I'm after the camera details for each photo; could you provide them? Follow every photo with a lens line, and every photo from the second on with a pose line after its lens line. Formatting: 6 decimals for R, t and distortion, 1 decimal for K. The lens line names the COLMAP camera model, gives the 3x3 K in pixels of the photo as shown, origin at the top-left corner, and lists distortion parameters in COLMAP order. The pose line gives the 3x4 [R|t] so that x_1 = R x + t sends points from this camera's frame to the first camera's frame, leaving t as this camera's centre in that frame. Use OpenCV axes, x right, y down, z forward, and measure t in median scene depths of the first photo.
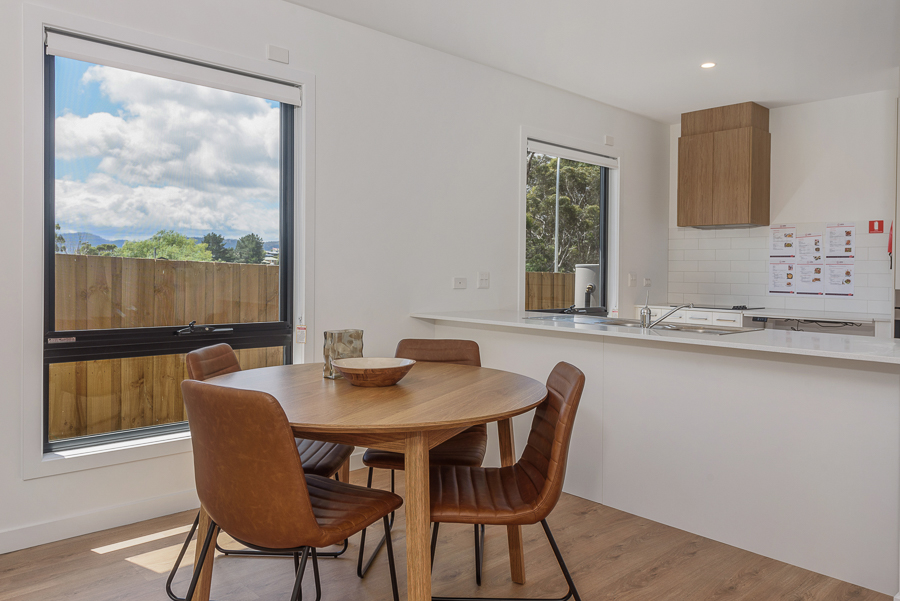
lens RADIAL K [[646.9, 0, 456.8], [0, 646.9, 272.5], [0, 0, 1]] dist [0.014190, -0.009048]
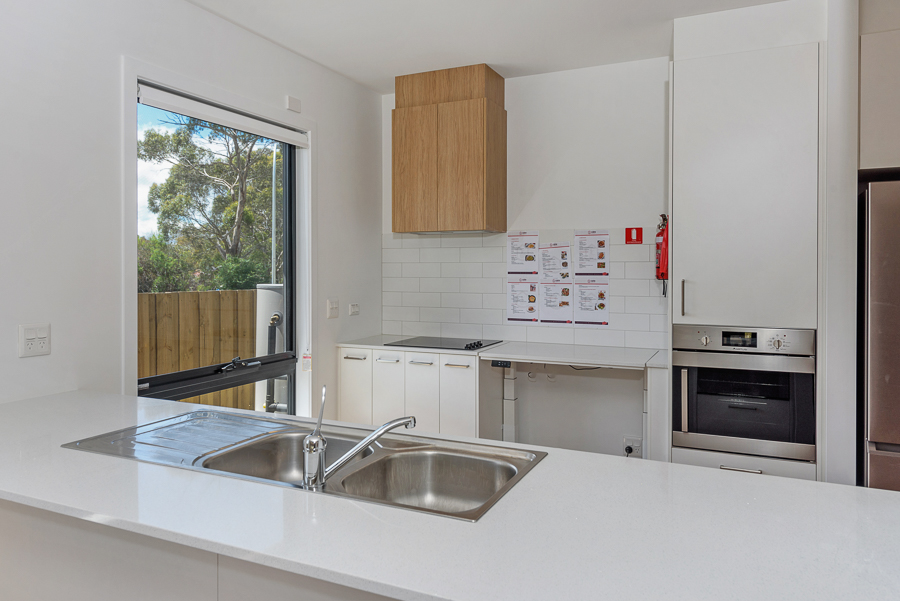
lens RADIAL K [[646.9, 0, 404.6], [0, 646.9, 277.5], [0, 0, 1]] dist [0.014190, -0.009048]
pose [[0.944056, -0.017250, 0.329335, 0.123262], [0.013511, 0.999816, 0.013639, -0.032632], [-0.329510, -0.008426, 0.944115, 0.336453]]
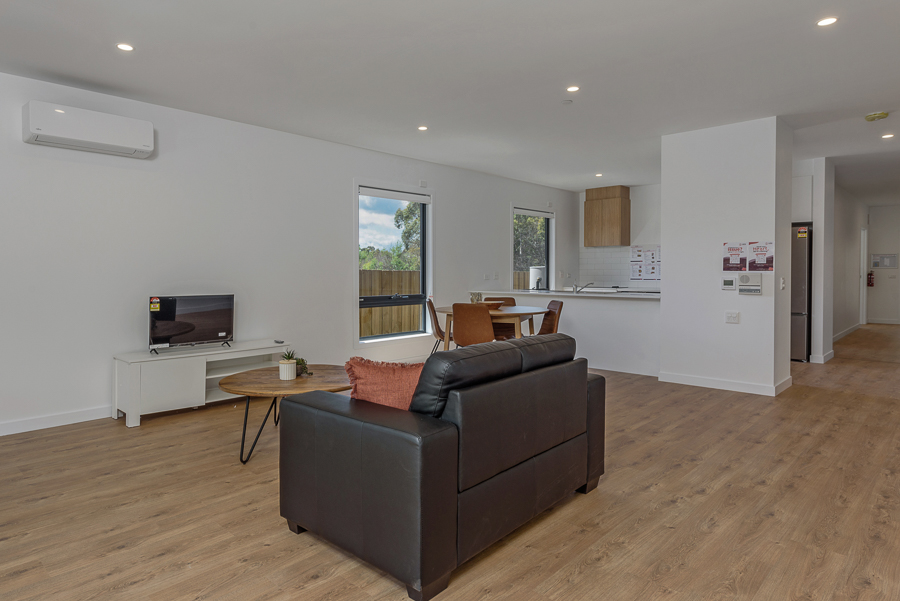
lens RADIAL K [[537.0, 0, 395.2], [0, 537.0, 287.7], [0, 0, 1]] dist [0.009153, 0.000701]
pose [[0.999814, -0.018643, 0.005038, -0.262476], [0.018491, 0.999414, 0.028805, -0.005165], [-0.005572, -0.028707, 0.999572, -0.682086]]
